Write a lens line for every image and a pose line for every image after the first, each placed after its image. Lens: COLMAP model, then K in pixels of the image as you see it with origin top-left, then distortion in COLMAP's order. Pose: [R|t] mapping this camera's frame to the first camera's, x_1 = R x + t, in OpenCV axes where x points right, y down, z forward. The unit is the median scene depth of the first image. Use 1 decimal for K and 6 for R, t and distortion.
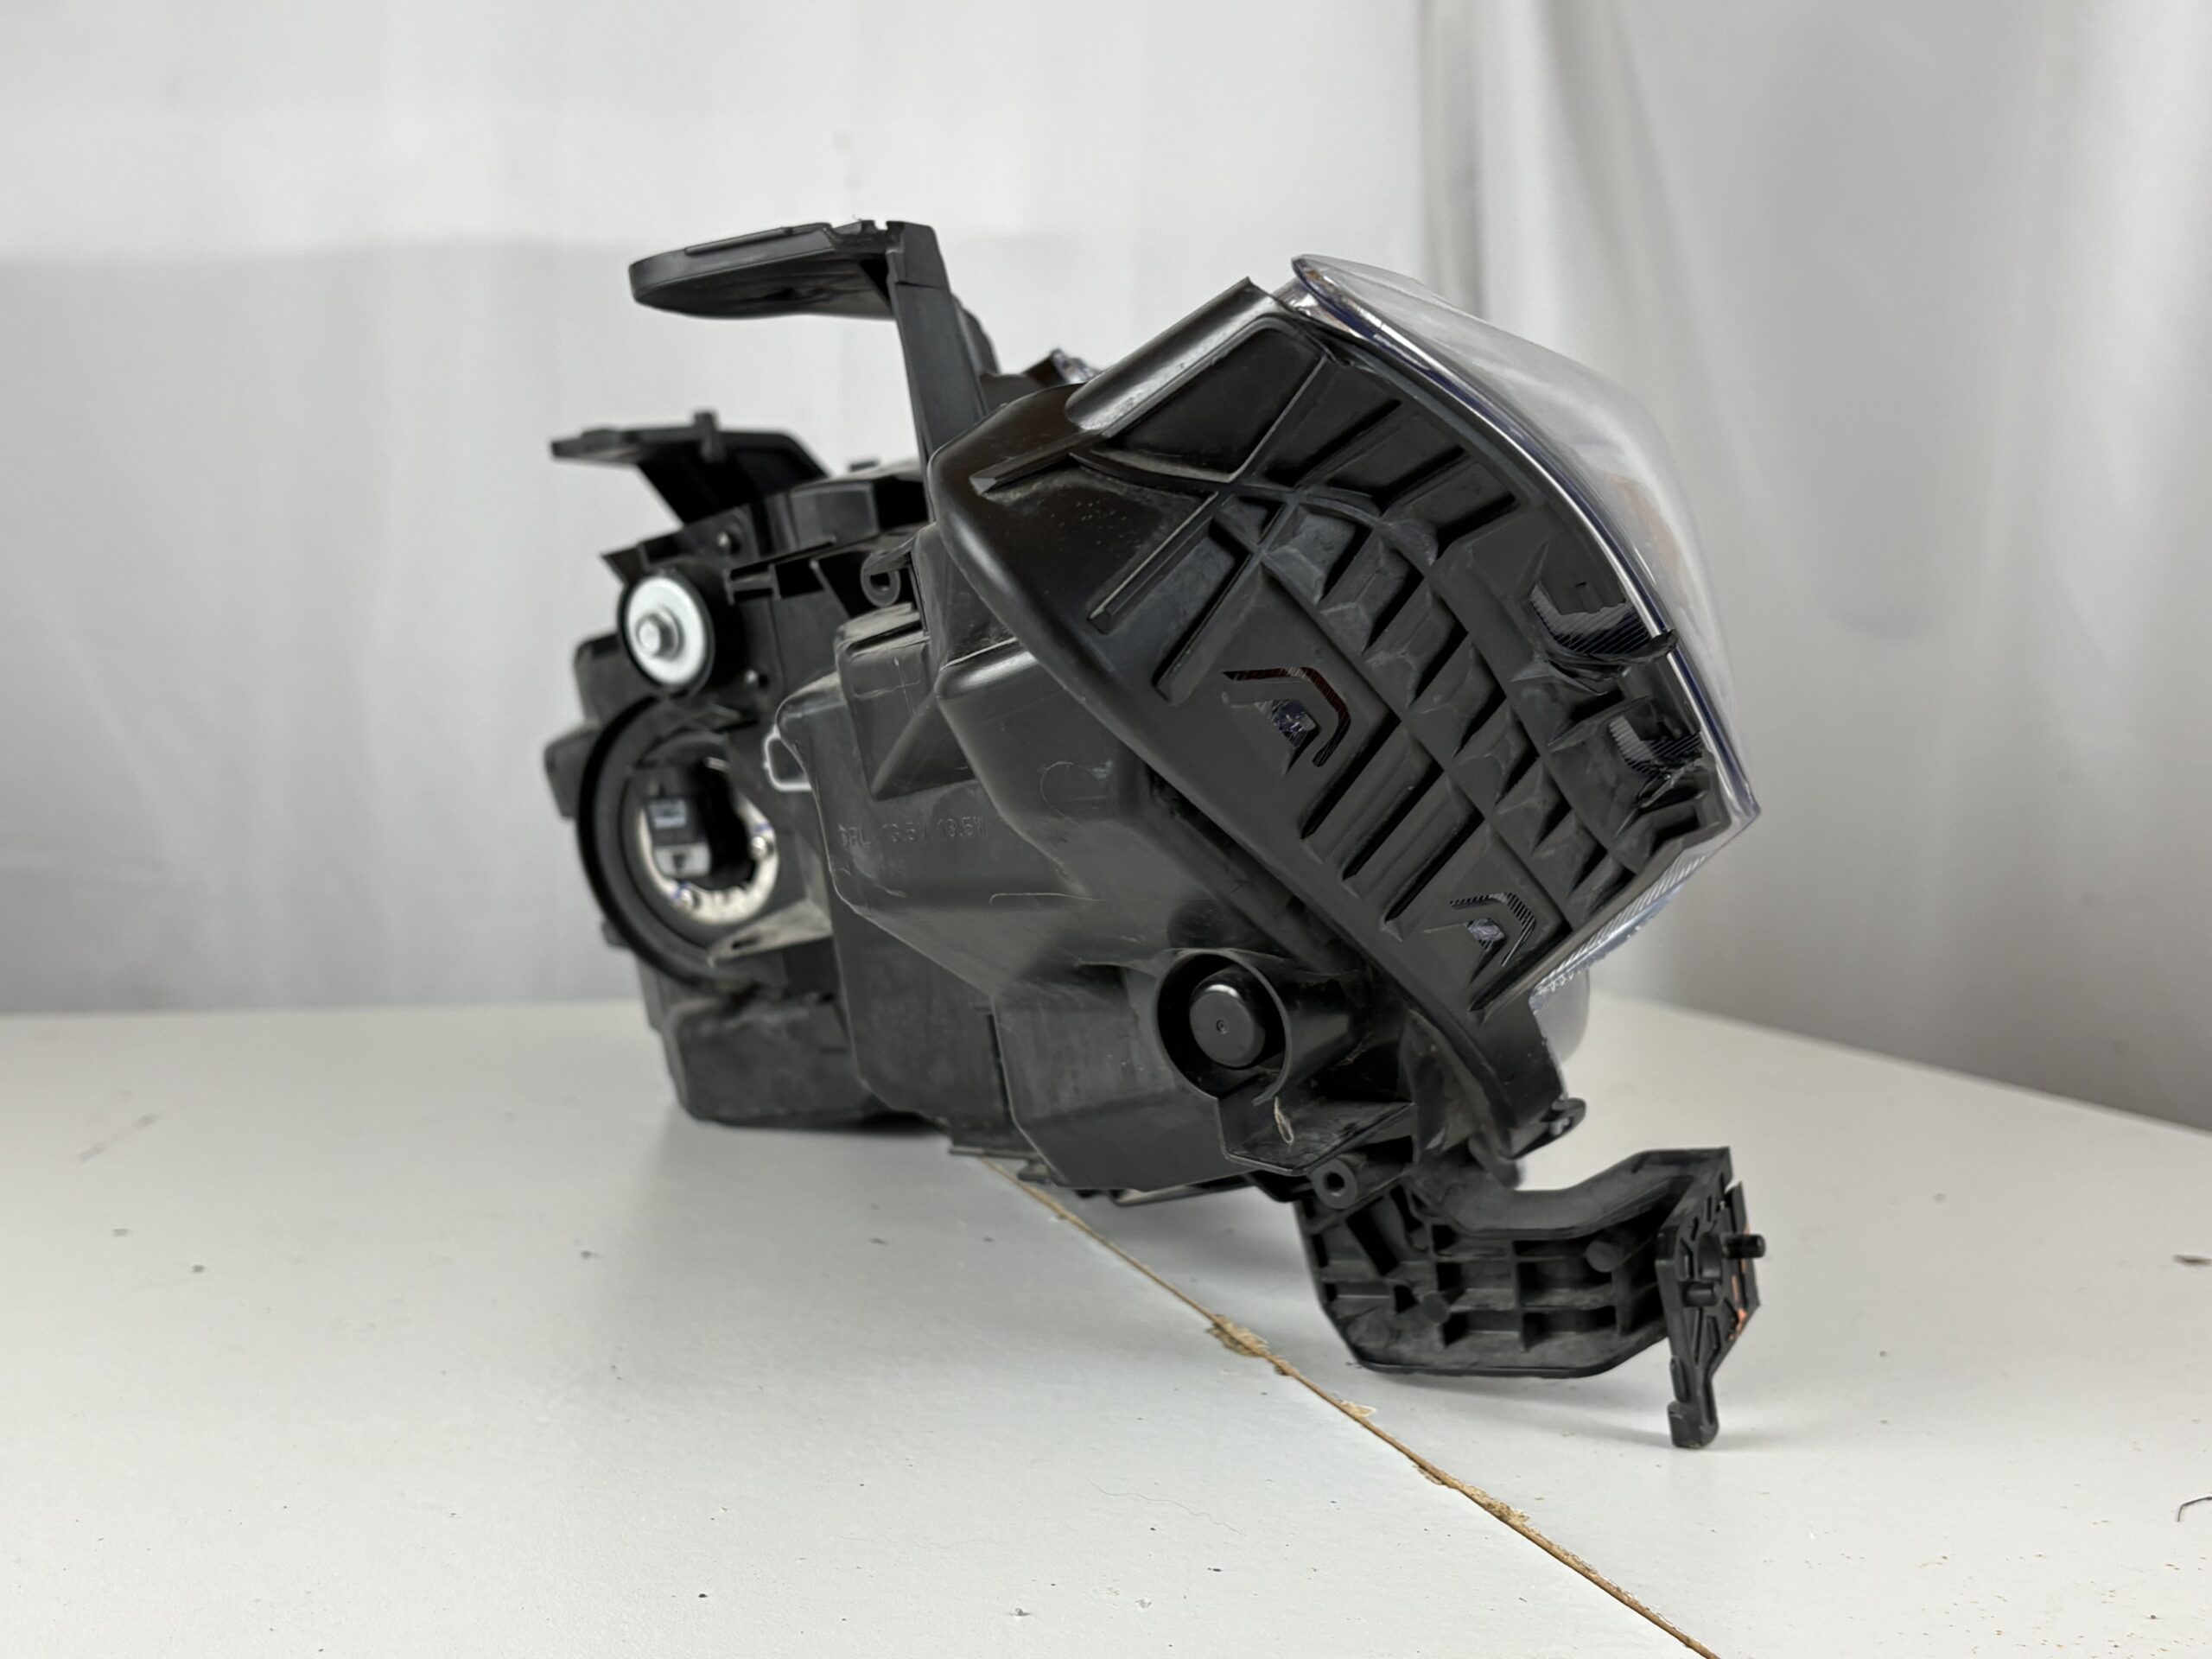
lens RADIAL K [[2622.1, 0, 1098.5], [0, 2622.1, 834.5], [0, 0, 1]] dist [0.015630, 0.000000]
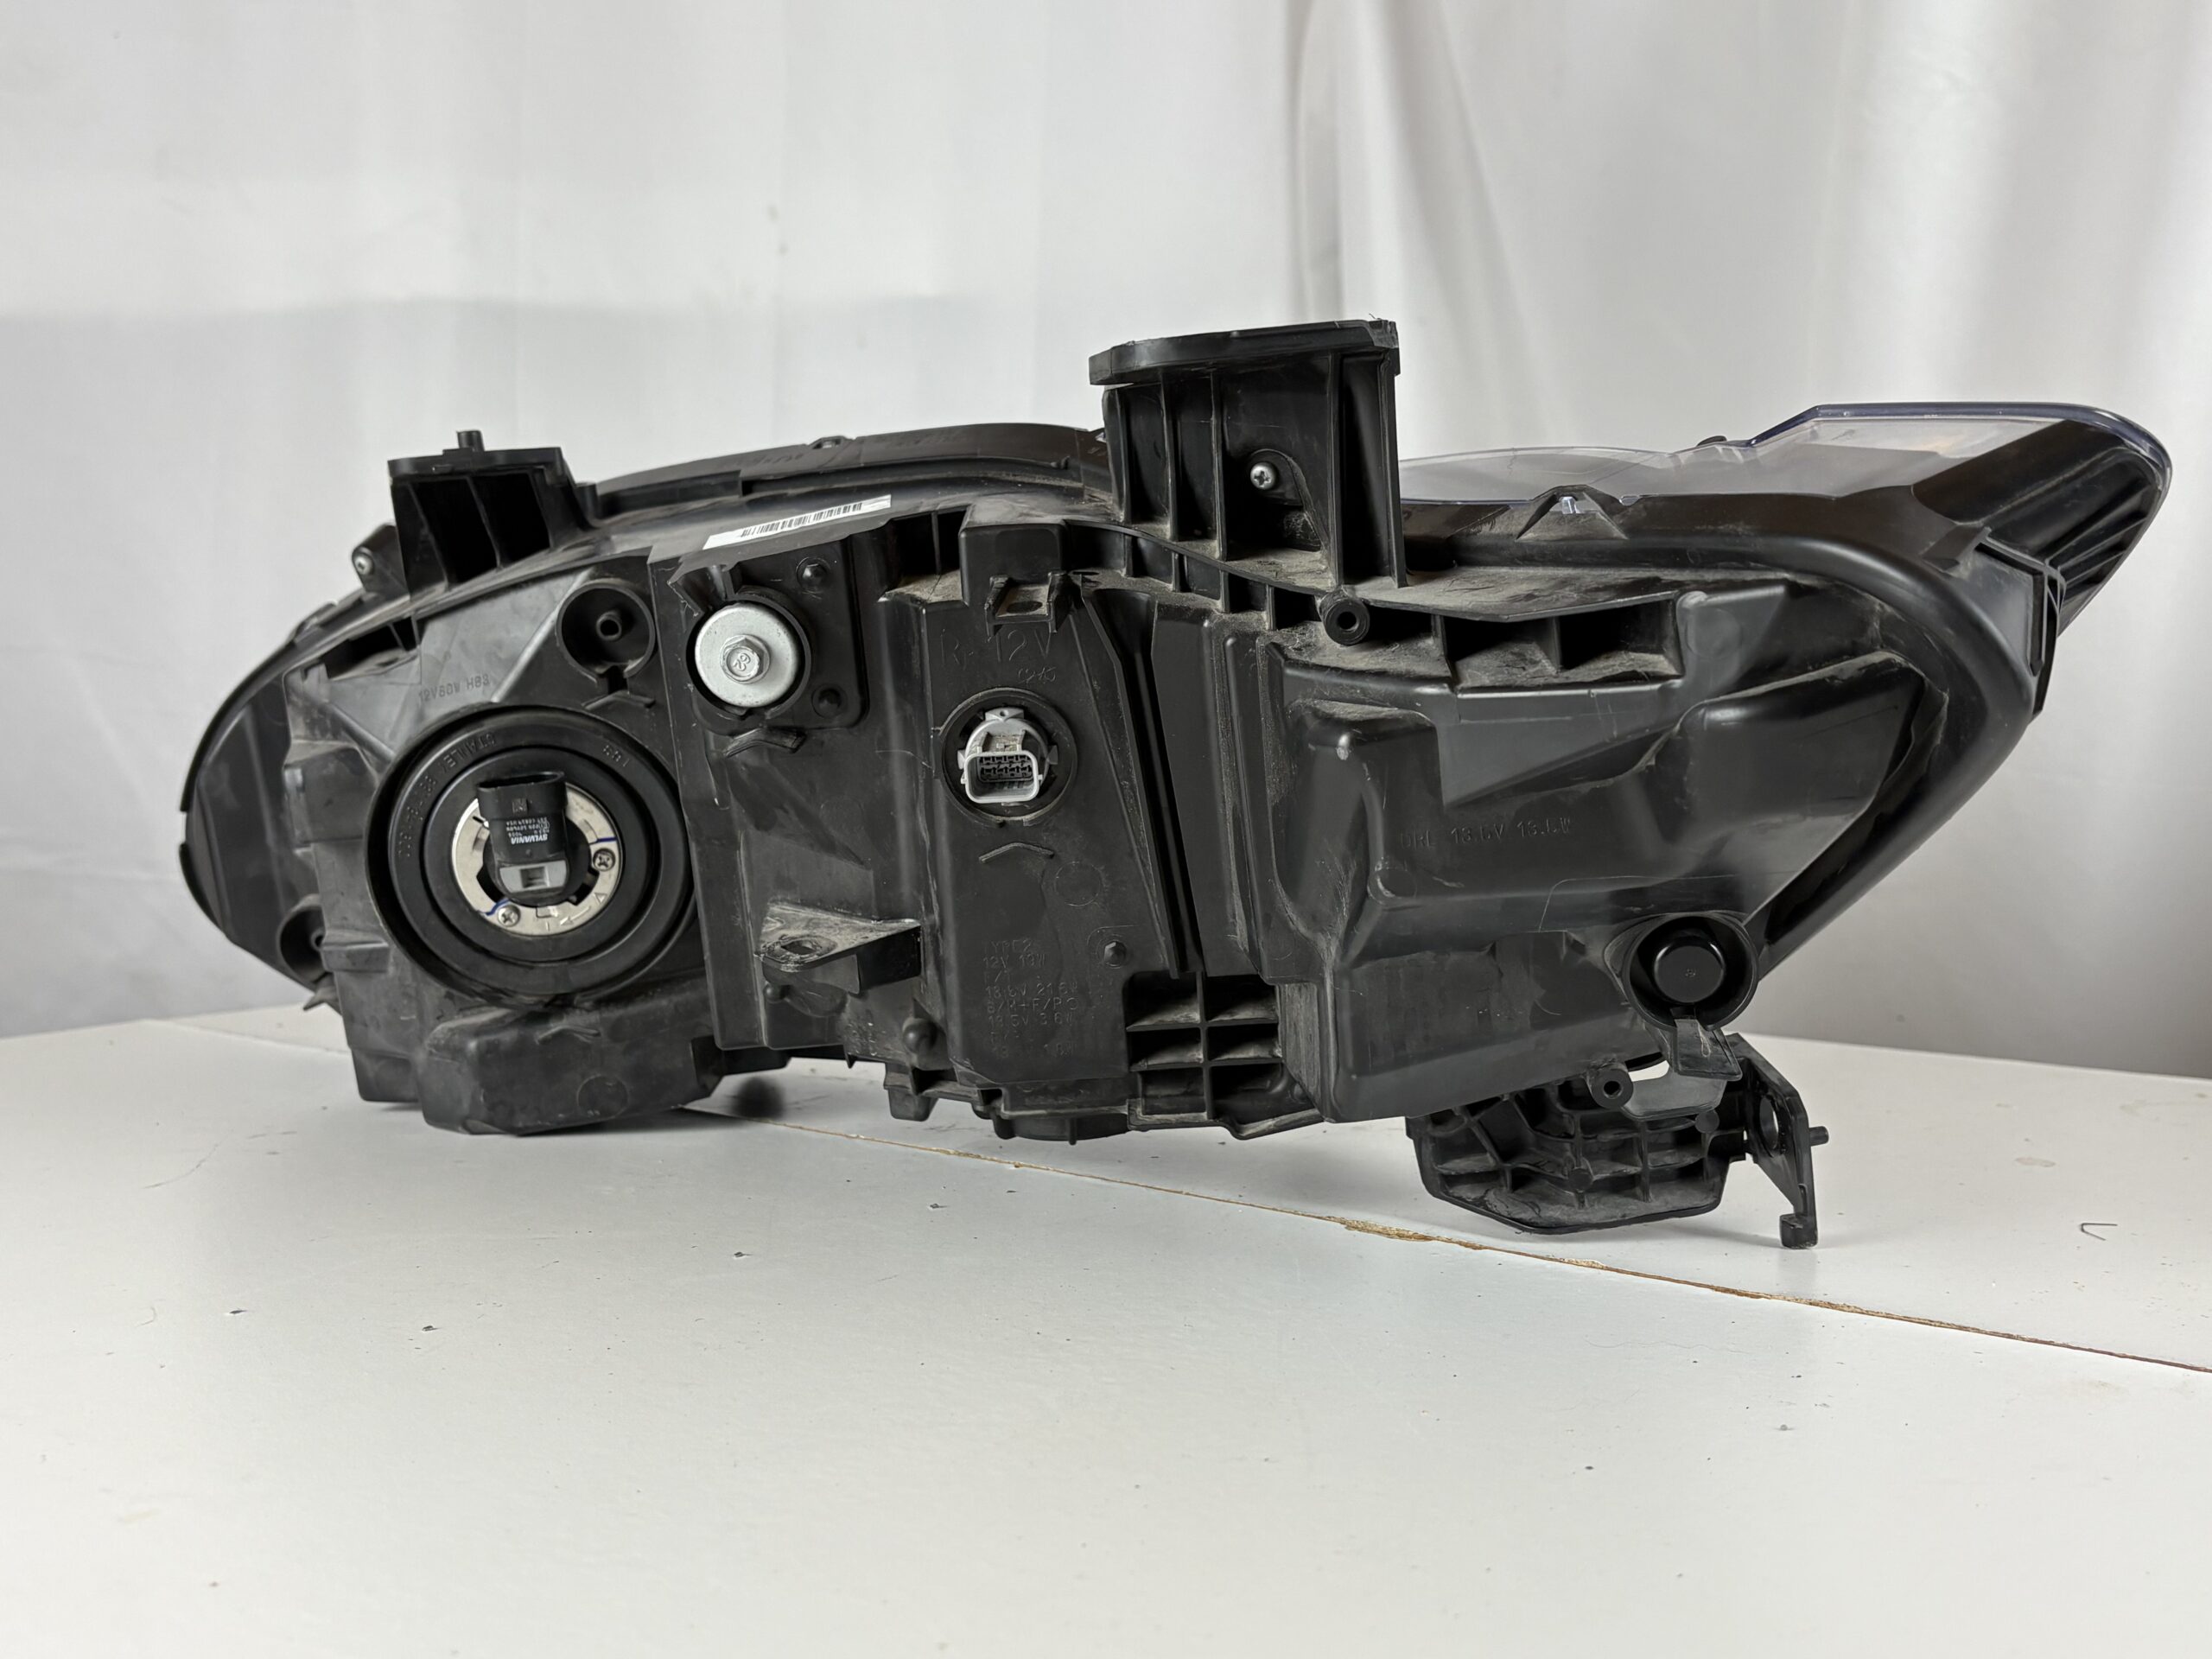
lens RADIAL K [[2335.5, 0, 1100.6], [0, 2335.5, 822.9], [0, 0, 1]] dist [0.005530, 0.000000]
pose [[0.820962, -0.047717, 0.568985, -0.729861], [0.042394, 0.998845, 0.022598, -0.032725], [-0.569407, 0.005570, 0.822037, 0.186327]]
